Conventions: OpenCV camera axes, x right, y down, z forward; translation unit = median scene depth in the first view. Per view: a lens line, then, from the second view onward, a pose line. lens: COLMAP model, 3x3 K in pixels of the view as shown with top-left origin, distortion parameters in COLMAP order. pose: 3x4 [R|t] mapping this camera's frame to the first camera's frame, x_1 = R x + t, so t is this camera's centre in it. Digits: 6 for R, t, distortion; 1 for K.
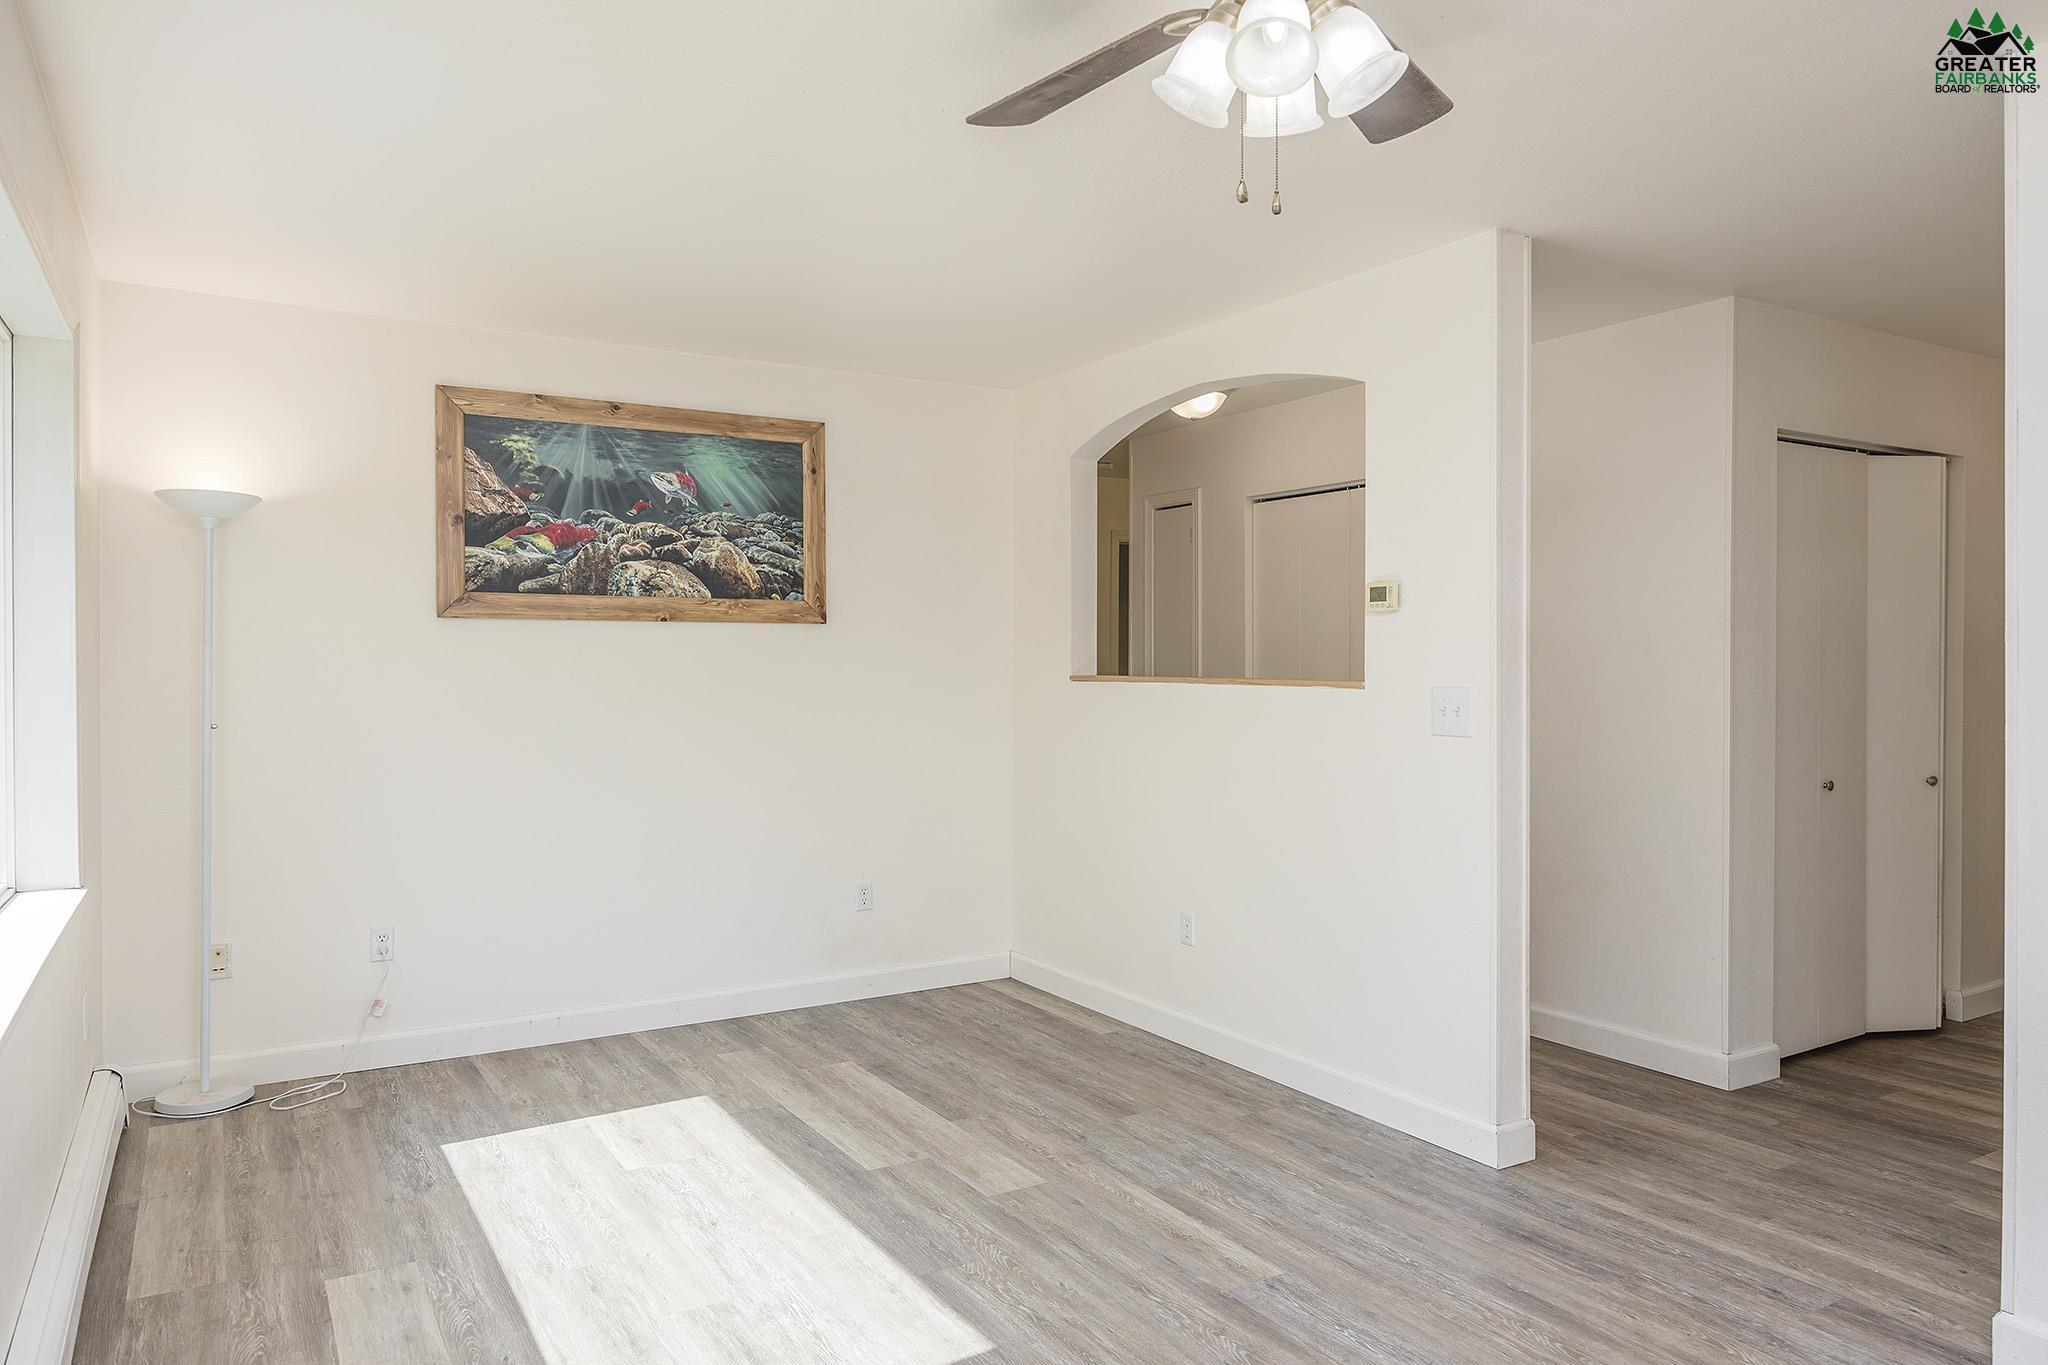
lens RADIAL K [[1323.9, 0, 1041.0], [0, 1323.9, 678.8], [0, 0, 1]] dist [-0.005944, 0.001032]
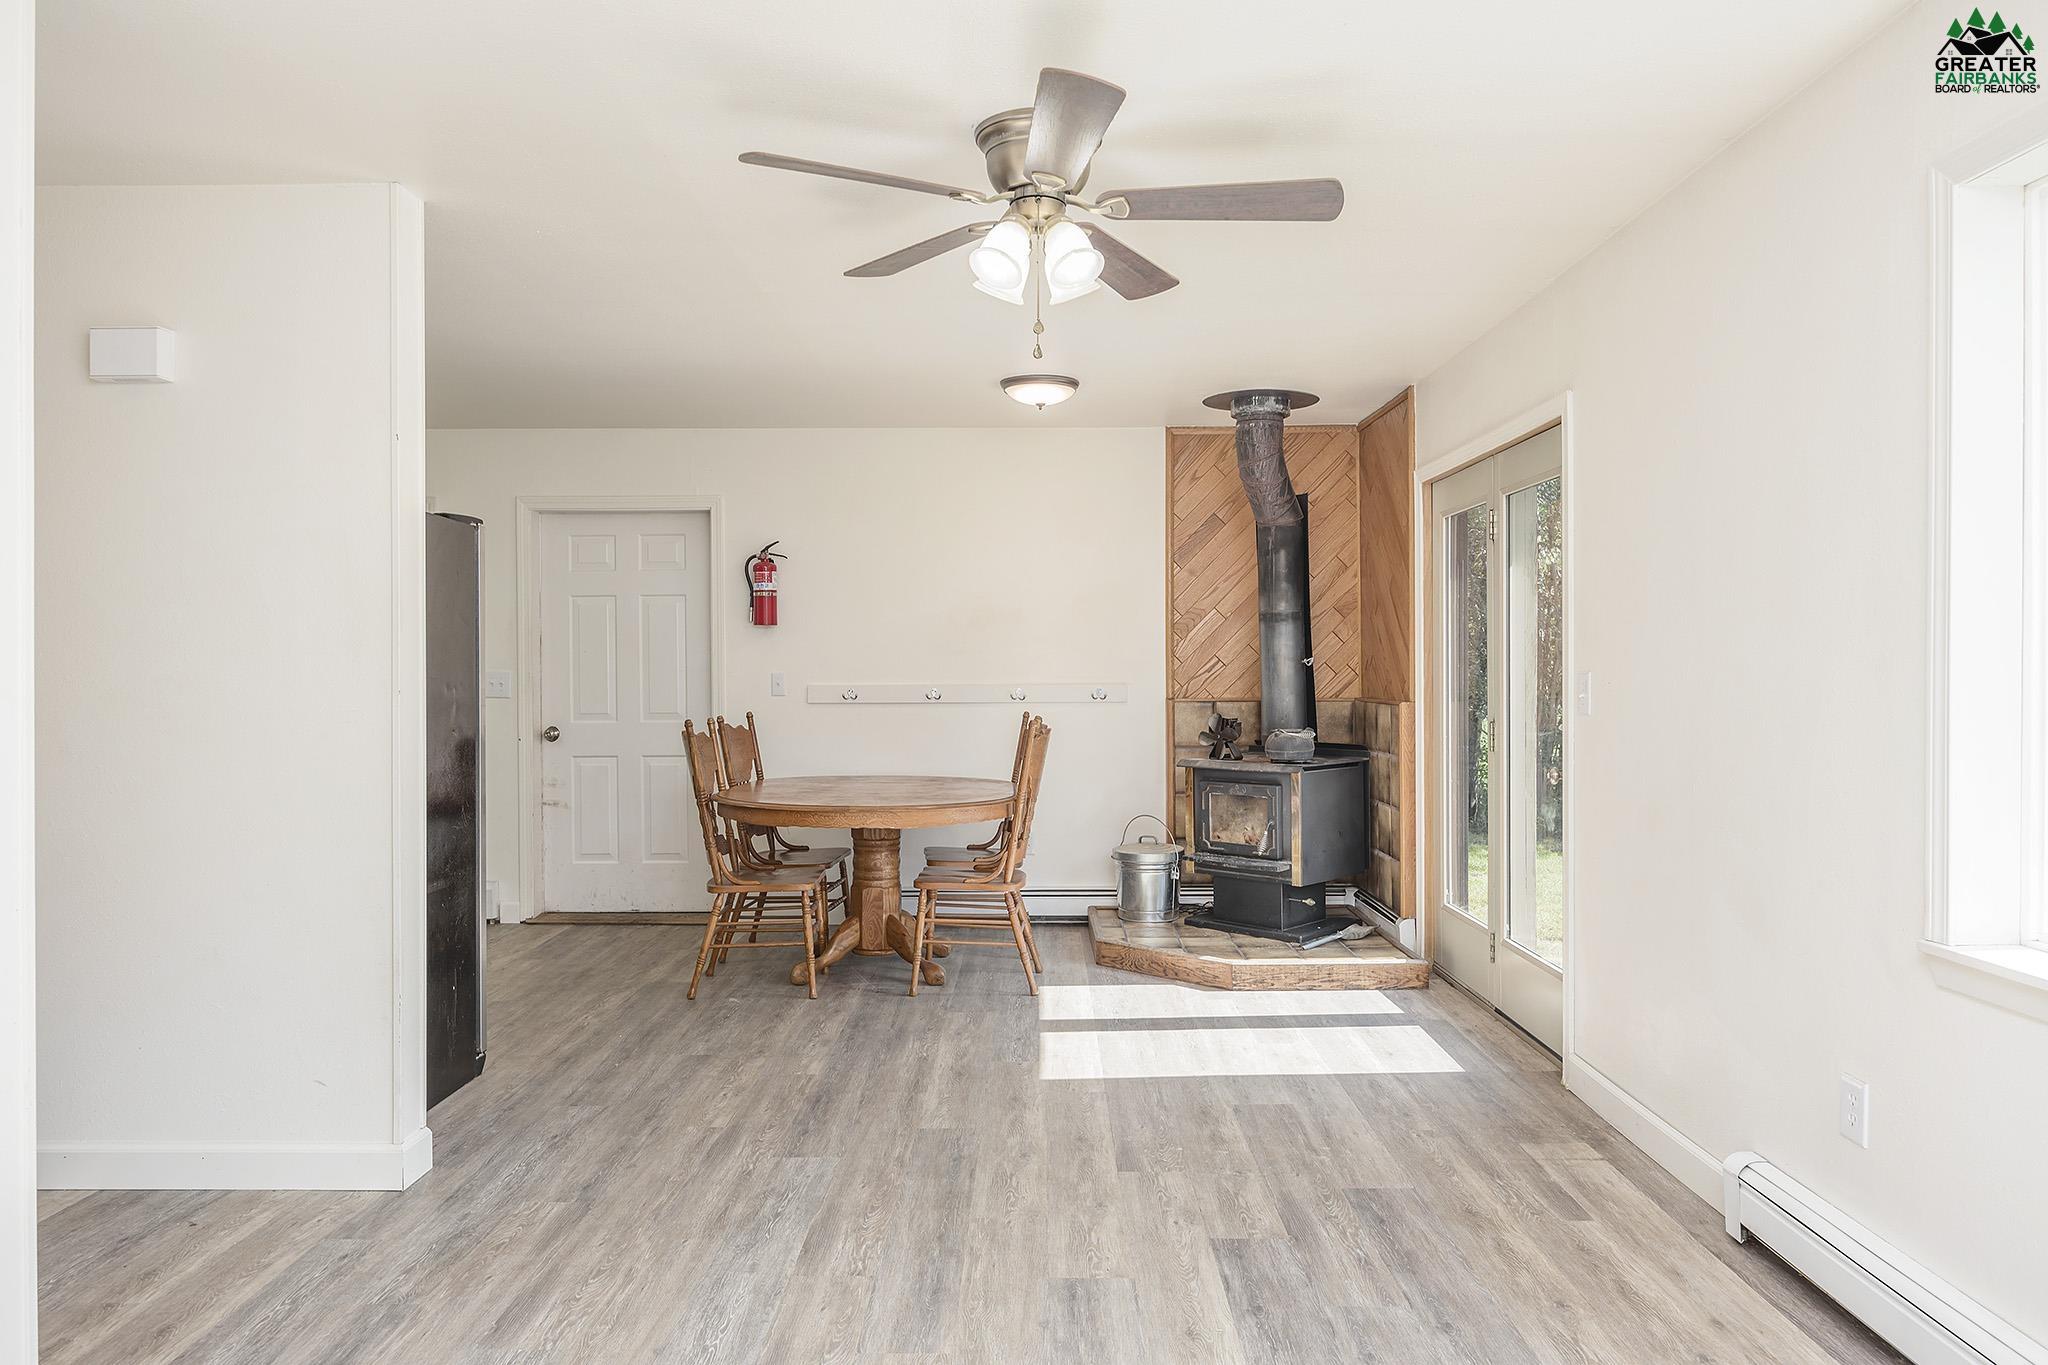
lens RADIAL K [[1323.9, 0, 1028.7], [0, 1323.9, 678.5], [0, 0, 1]] dist [-0.005944, 0.001032]
pose [[-0.843056, -0.001229, 0.537824, -0.280452], [0.008421, 0.999845, 0.015485, 0.002401], [-0.537760, 0.017584, -0.842915, 0.995901]]
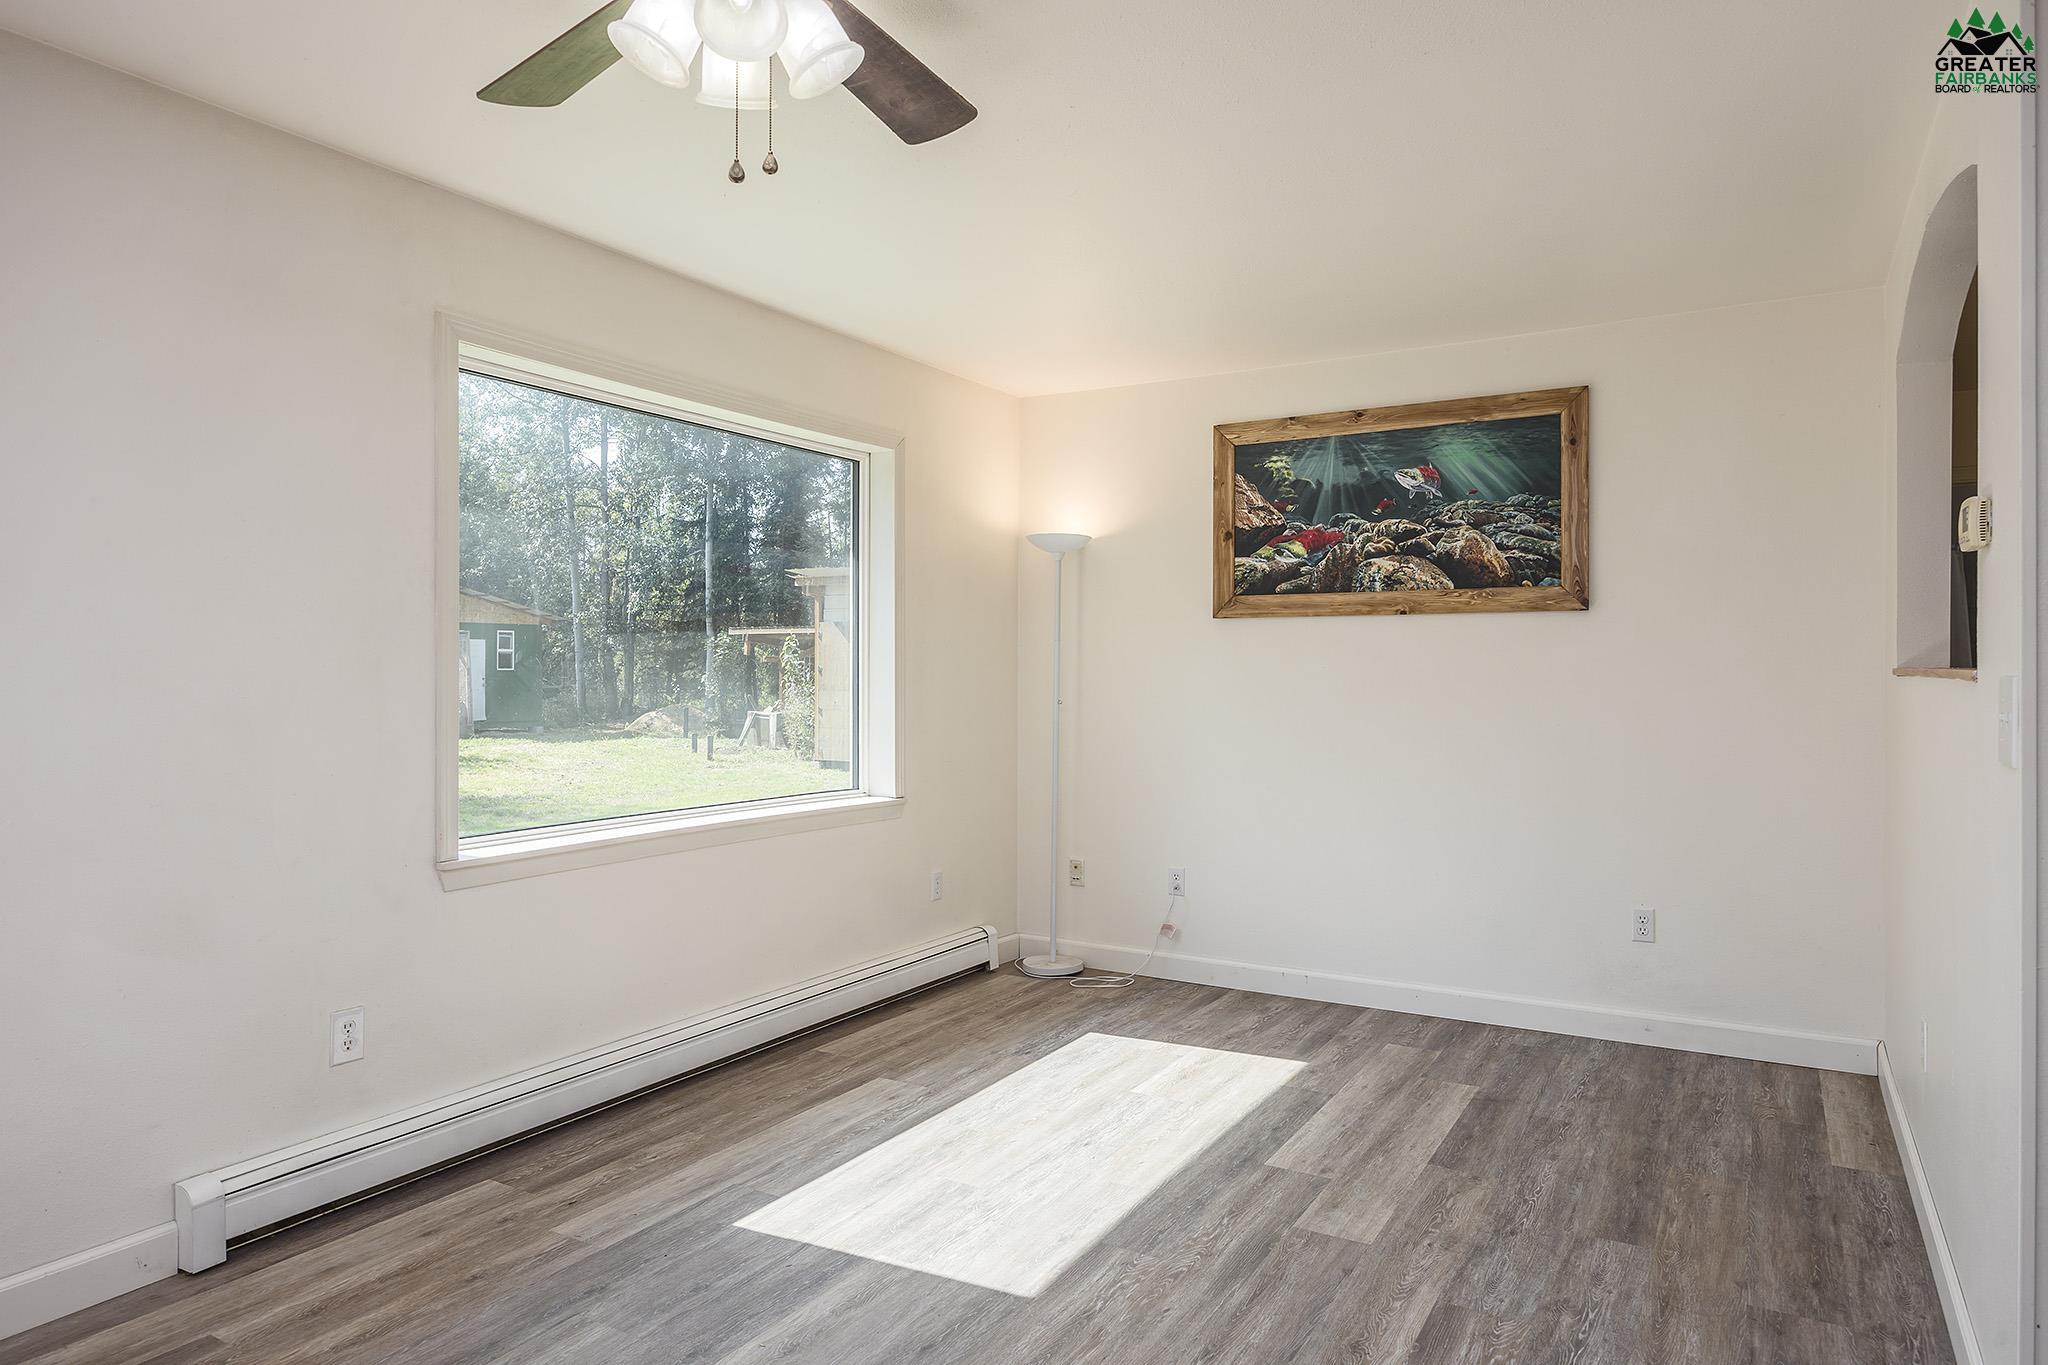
lens RADIAL K [[1248.8, 0, 1025.3], [0, 1248.8, 677.6], [0, 0, 1]] dist [-0.017687, 0.008218]
pose [[0.461373, 0.005016, -0.887192, 0.477108], [-0.011629, 0.999932, -0.000395, 0.010118], [0.887130, 0.010499, 0.461400, 0.324597]]
